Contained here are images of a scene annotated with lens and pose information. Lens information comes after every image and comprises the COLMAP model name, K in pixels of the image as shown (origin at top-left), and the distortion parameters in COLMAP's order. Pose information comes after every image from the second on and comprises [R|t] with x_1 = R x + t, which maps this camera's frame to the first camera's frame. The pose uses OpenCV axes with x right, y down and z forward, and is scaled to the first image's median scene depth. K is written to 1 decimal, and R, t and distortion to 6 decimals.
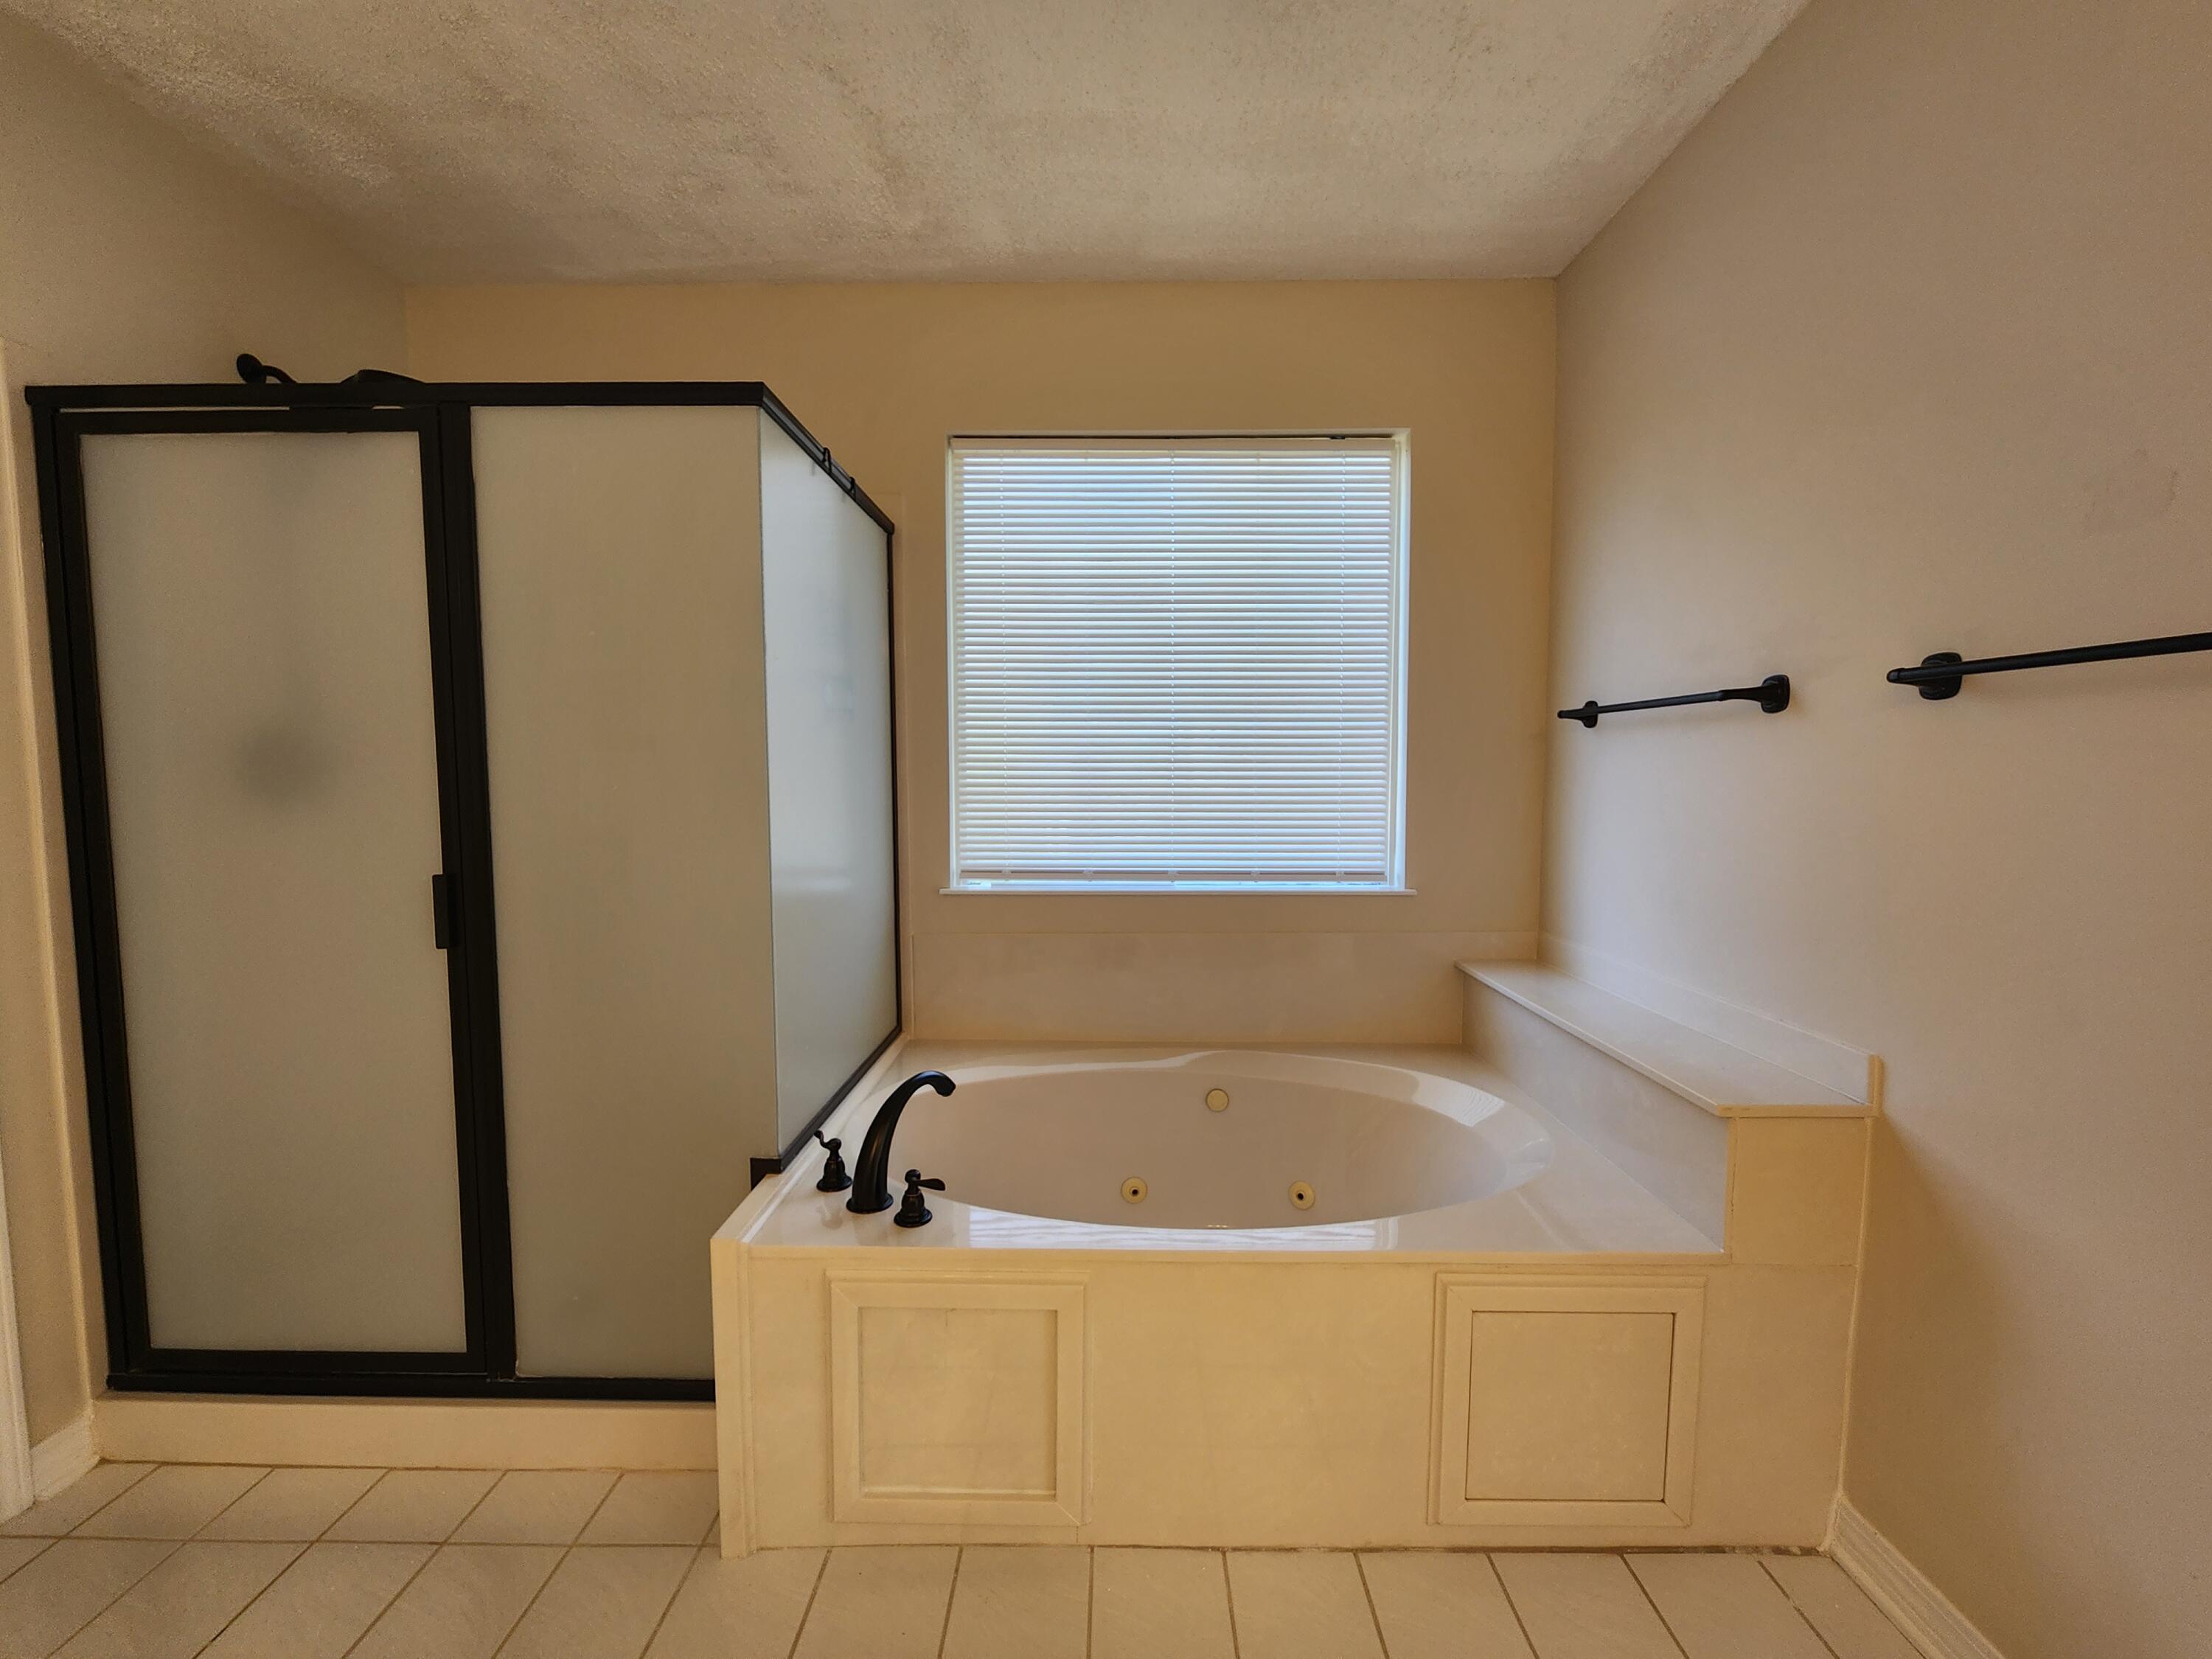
lens RADIAL K [[908.0, 0, 1101.7], [0, 908.0, 836.0], [0, 0, 1]] dist [-0.000284, -0.000213]
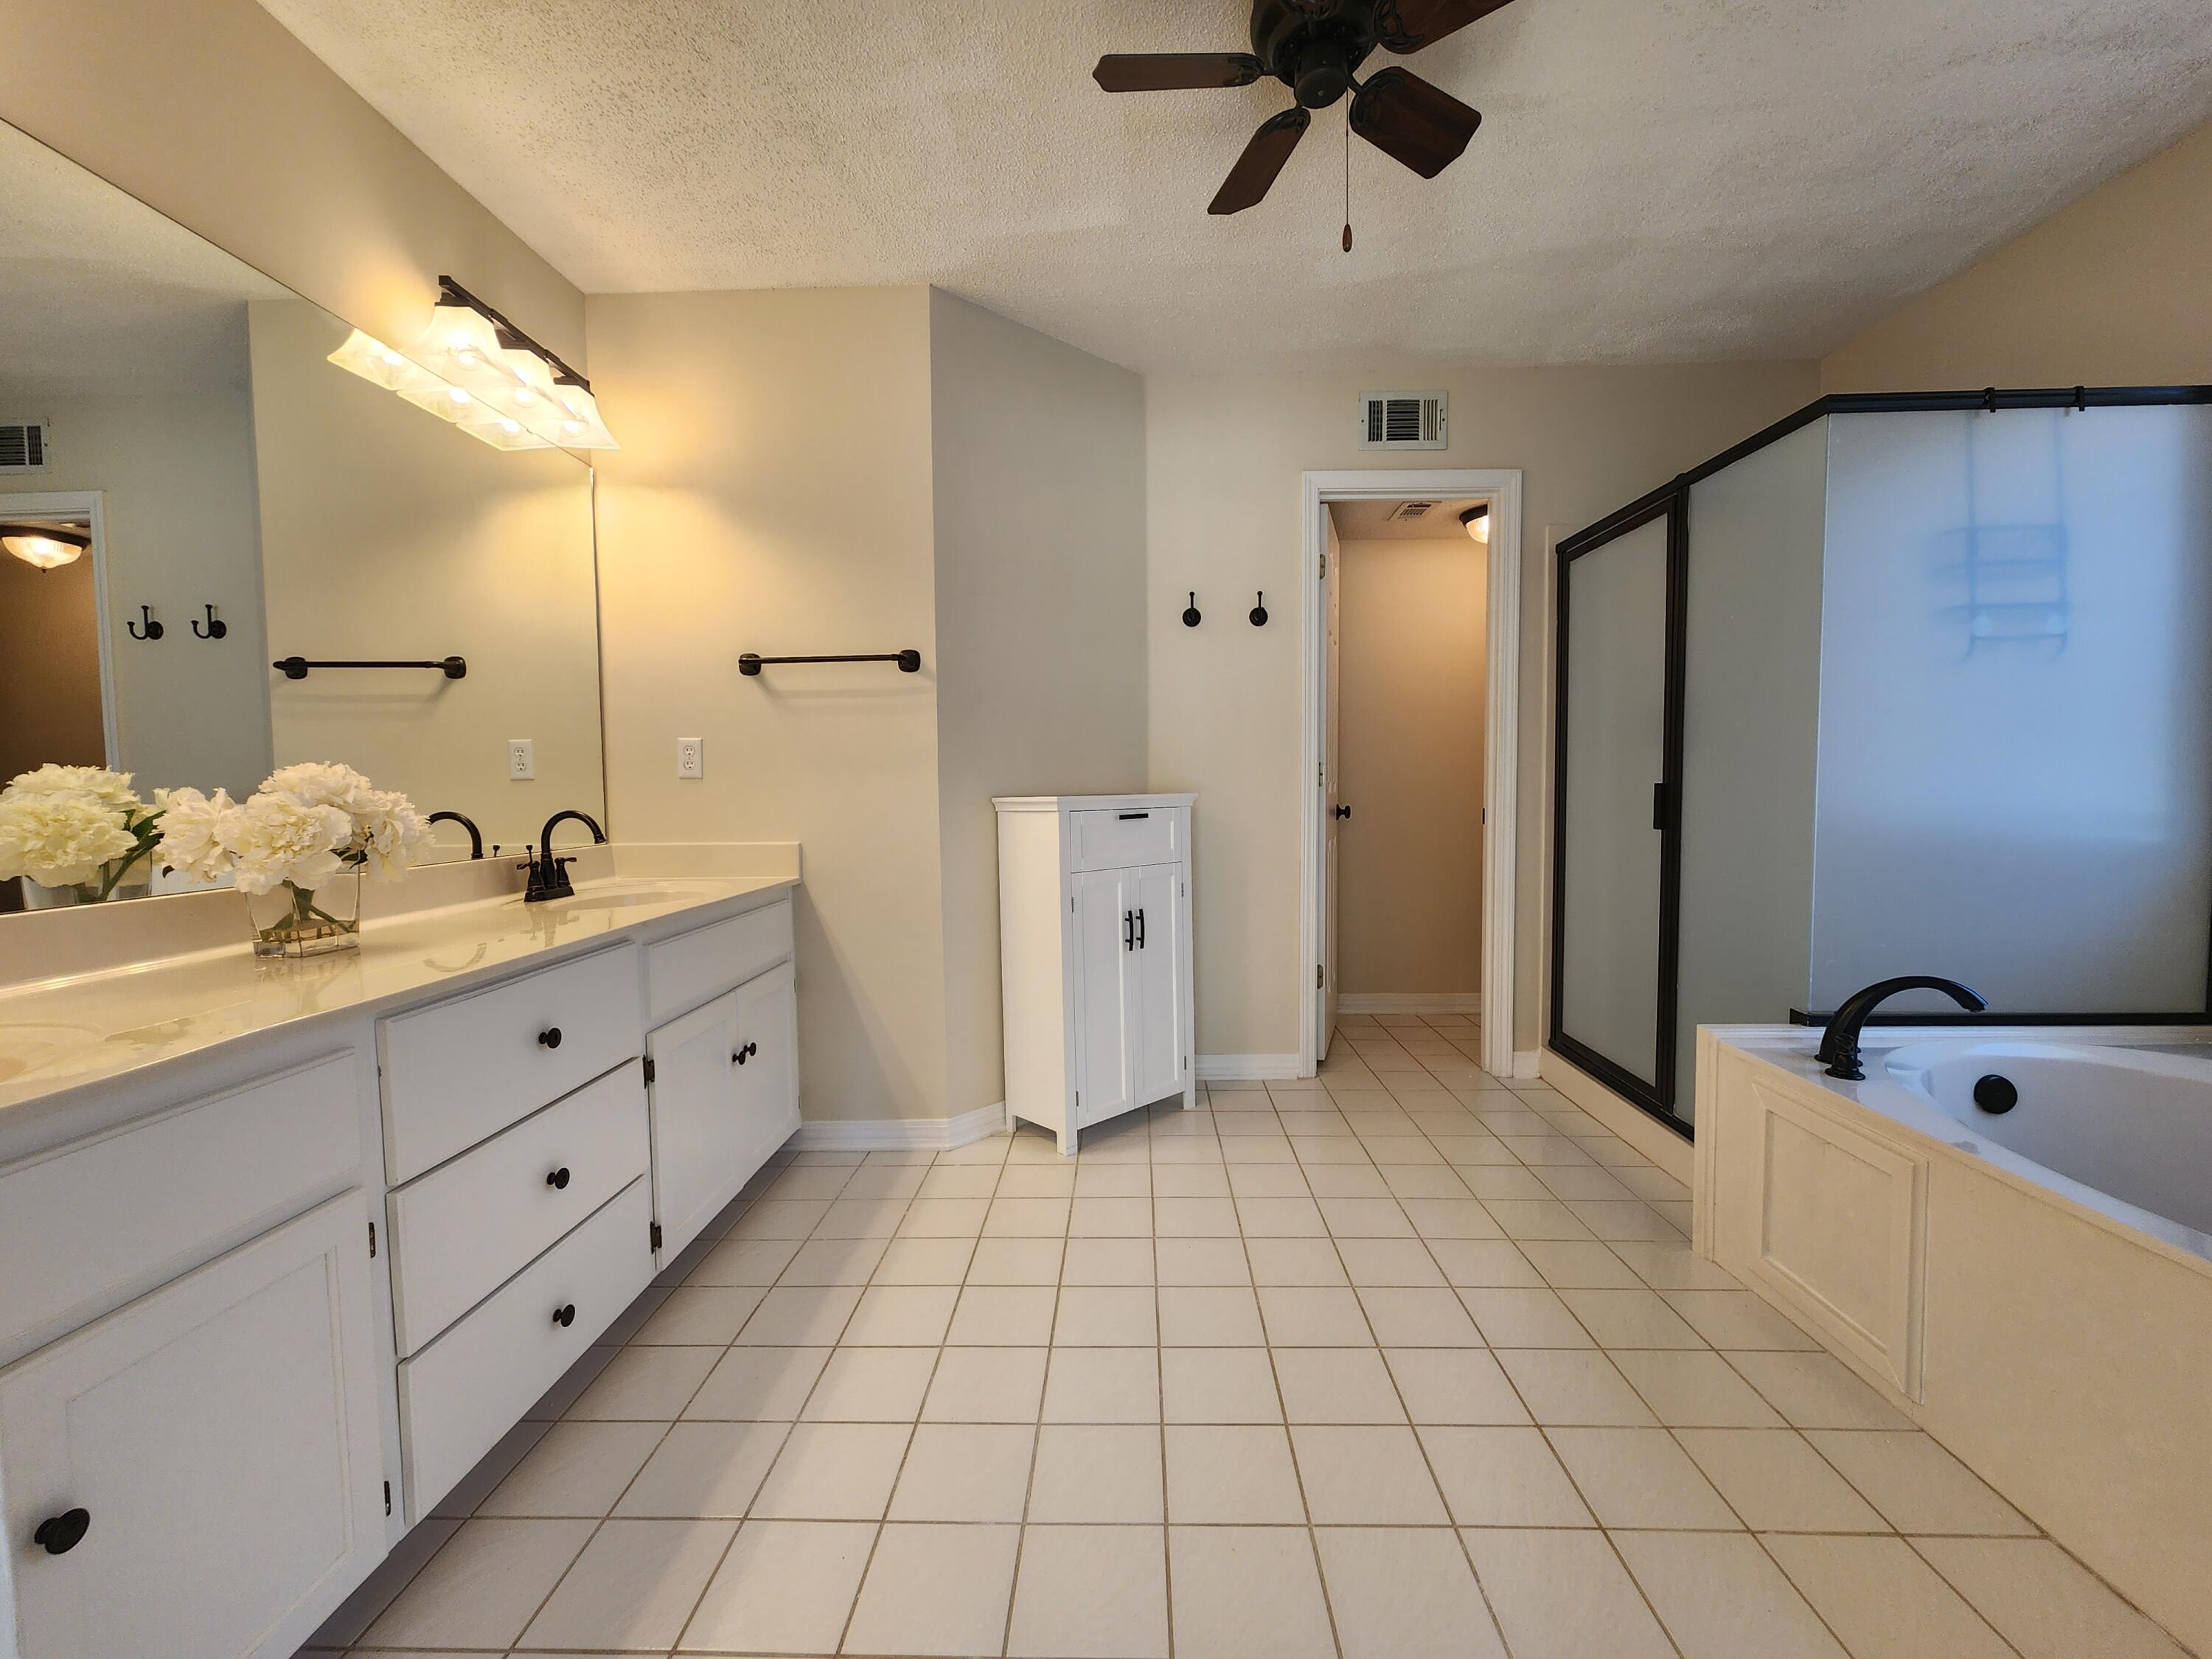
lens RADIAL K [[908.0, 0, 1108.6], [0, 908.0, 828.4], [0, 0, 1]] dist [-0.000284, -0.000213]
pose [[-0.013287, 0.058466, -0.998201, 0.897422], [-0.061858, 0.996329, 0.059180, 0.087625], [0.997996, 0.062533, -0.009622, 0.038964]]
